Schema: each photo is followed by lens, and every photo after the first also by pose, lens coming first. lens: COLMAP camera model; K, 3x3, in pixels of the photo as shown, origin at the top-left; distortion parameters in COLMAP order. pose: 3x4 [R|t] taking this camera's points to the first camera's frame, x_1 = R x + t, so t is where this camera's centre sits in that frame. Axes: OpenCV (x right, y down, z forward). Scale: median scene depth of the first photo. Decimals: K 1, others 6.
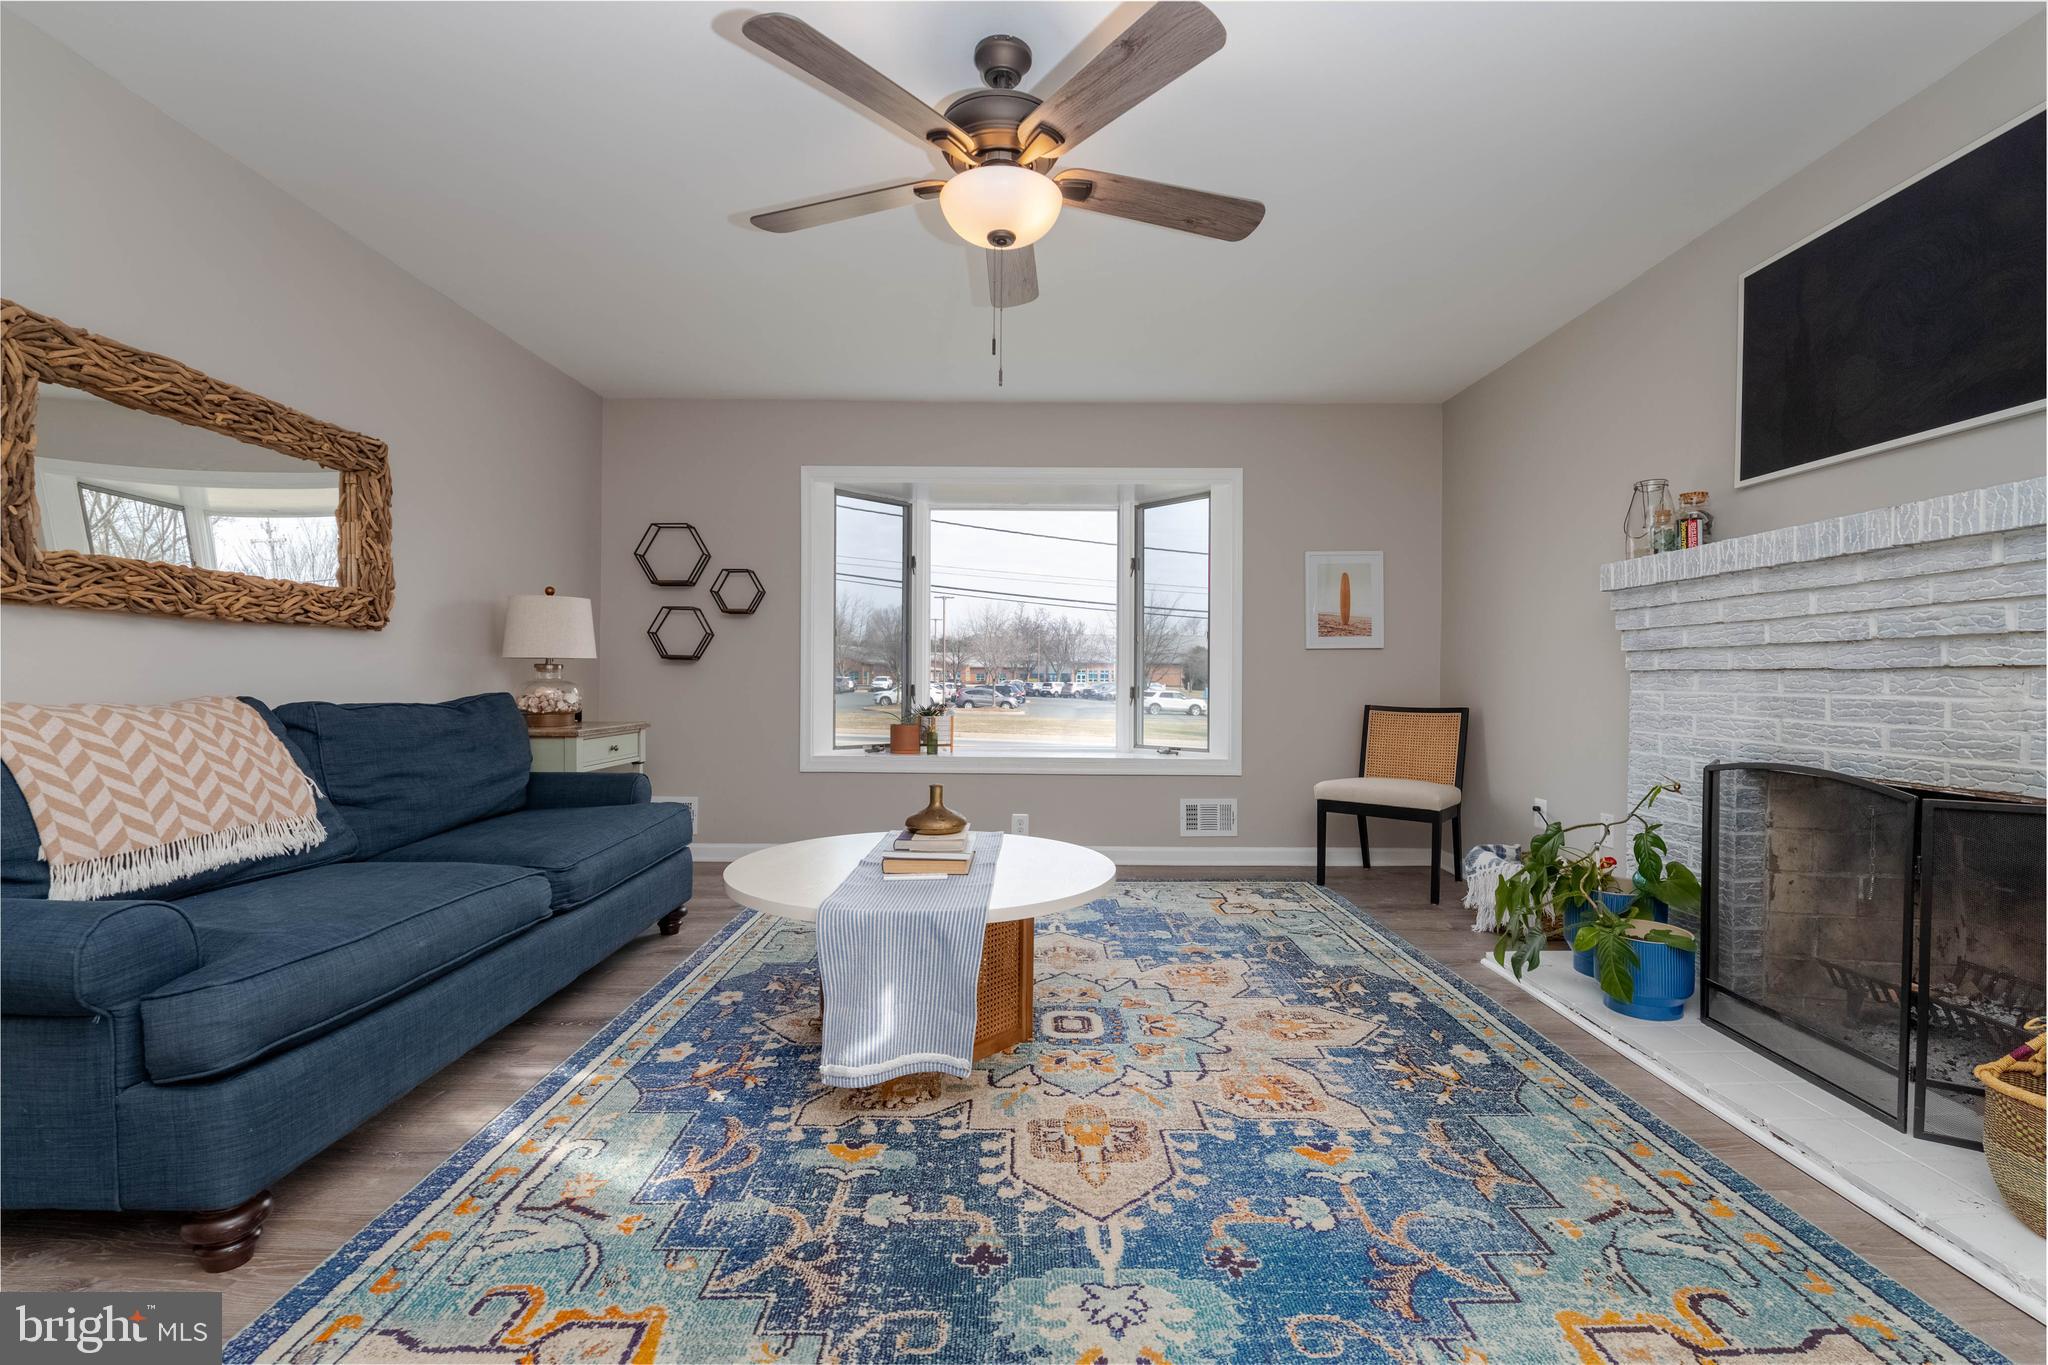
lens RADIAL K [[902.7, 0, 1038.2], [0, 902.7, 682.4], [0, 0, 1]] dist [-0.003139, -0.000319]
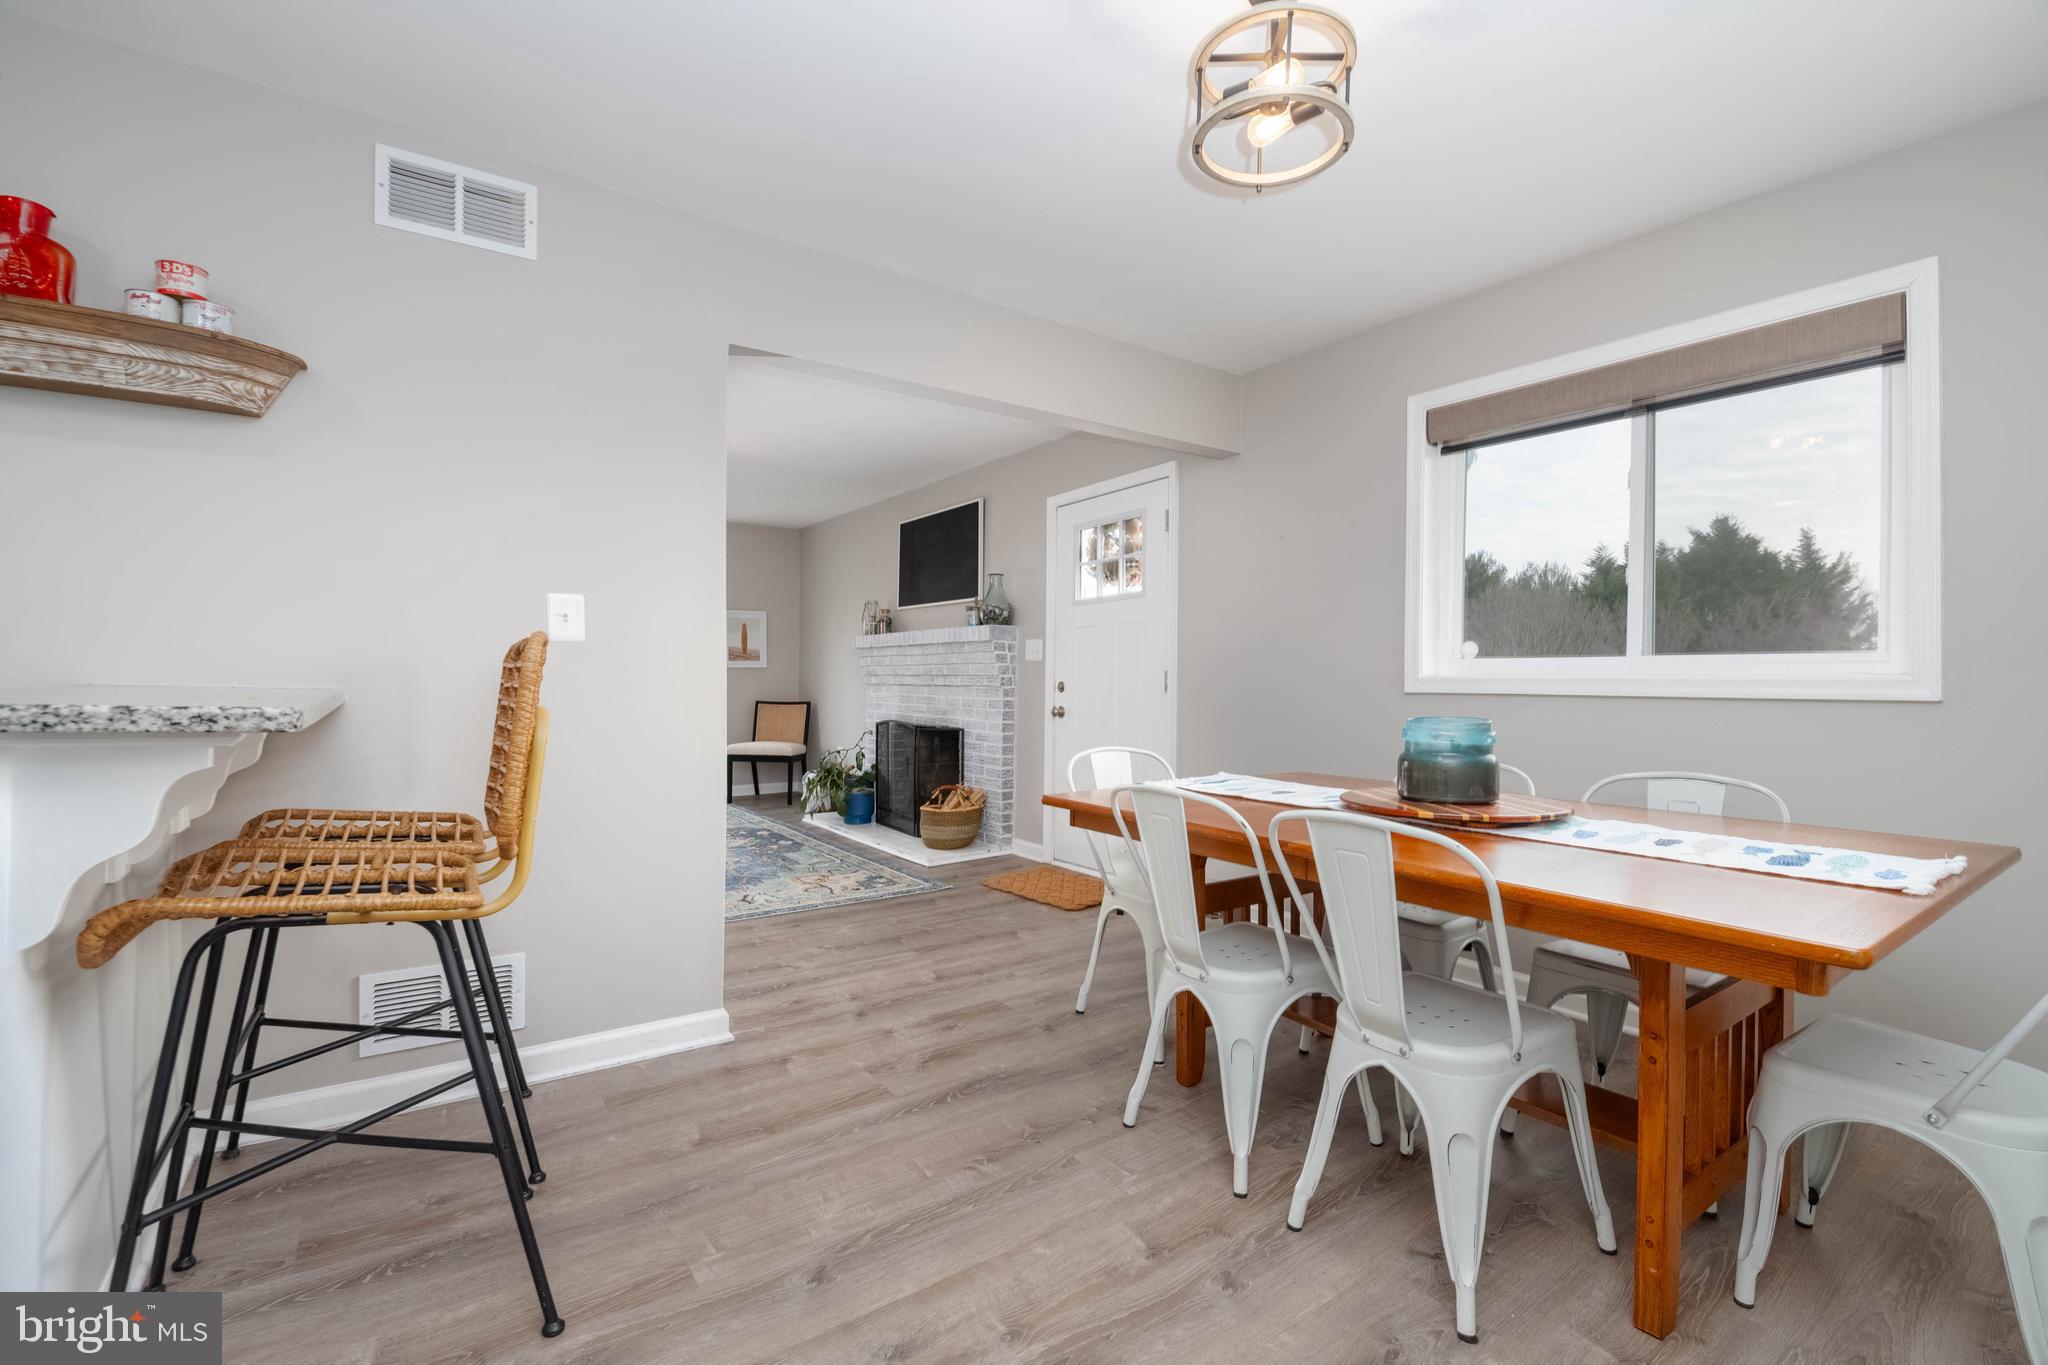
lens RADIAL K [[891.1, 0, 1031.9], [0, 891.1, 679.3], [0, 0, 1]] dist [-0.003007, -0.000421]
pose [[0.817630, -0.004844, 0.575724, -0.332046], [0.003707, 0.999988, 0.003148, -0.033890], [-0.575732, -0.000440, 0.817638, -1.236110]]
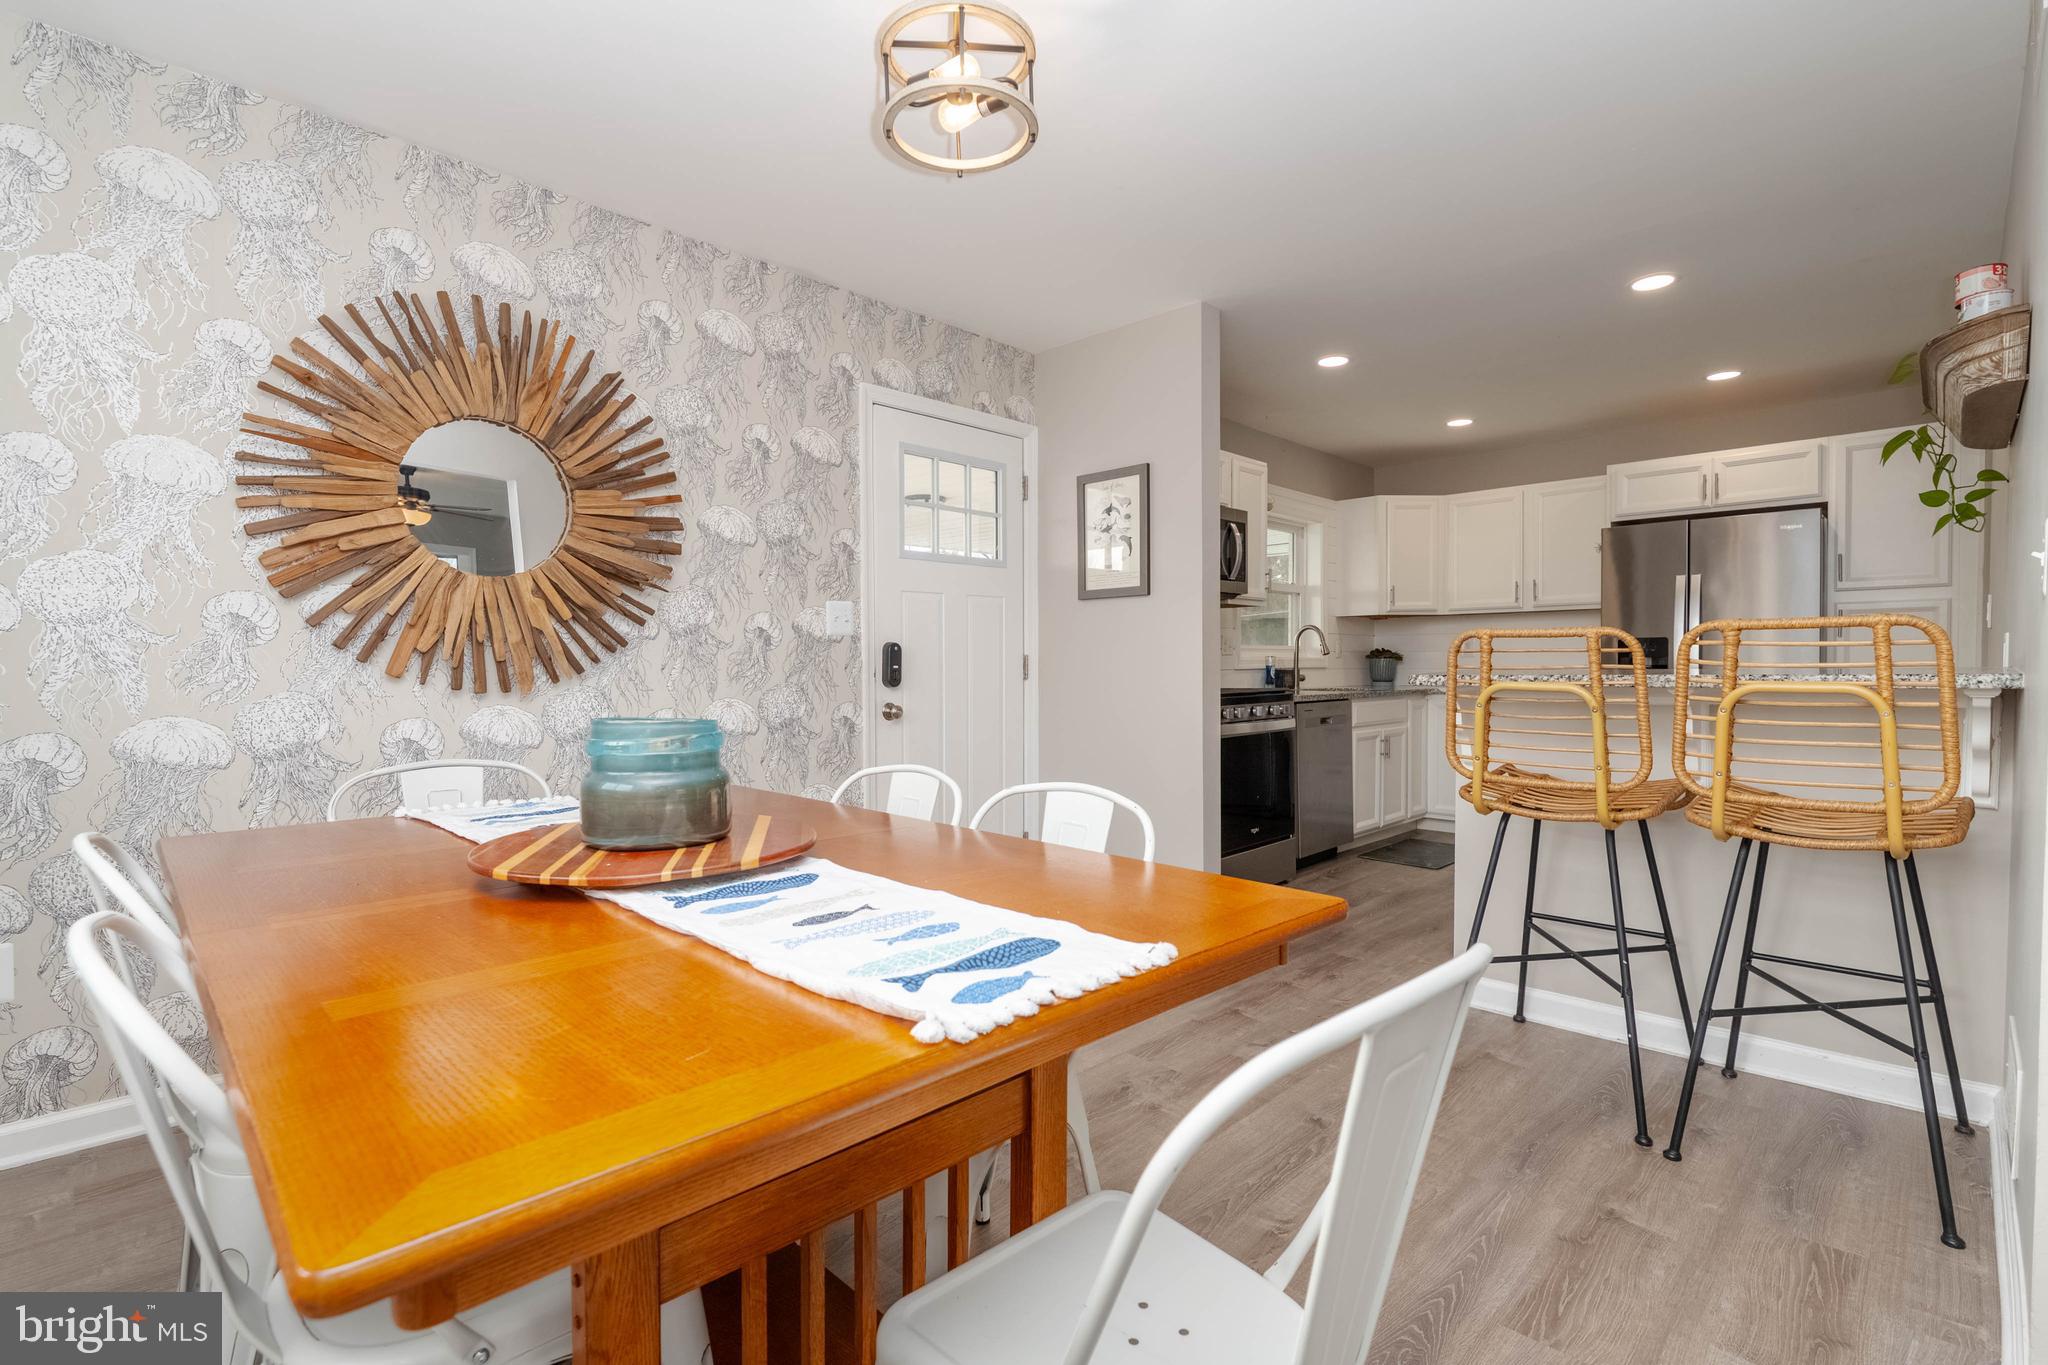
lens RADIAL K [[940.5, 0, 1028.5], [0, 940.5, 693.1], [0, 0, 1]] dist [-0.001846, -0.000976]
pose [[-0.701003, 0.015135, -0.712998, 0.680335], [-0.005661, 0.999625, 0.026785, -0.024710], [0.713136, 0.022813, -0.700654, -0.246509]]
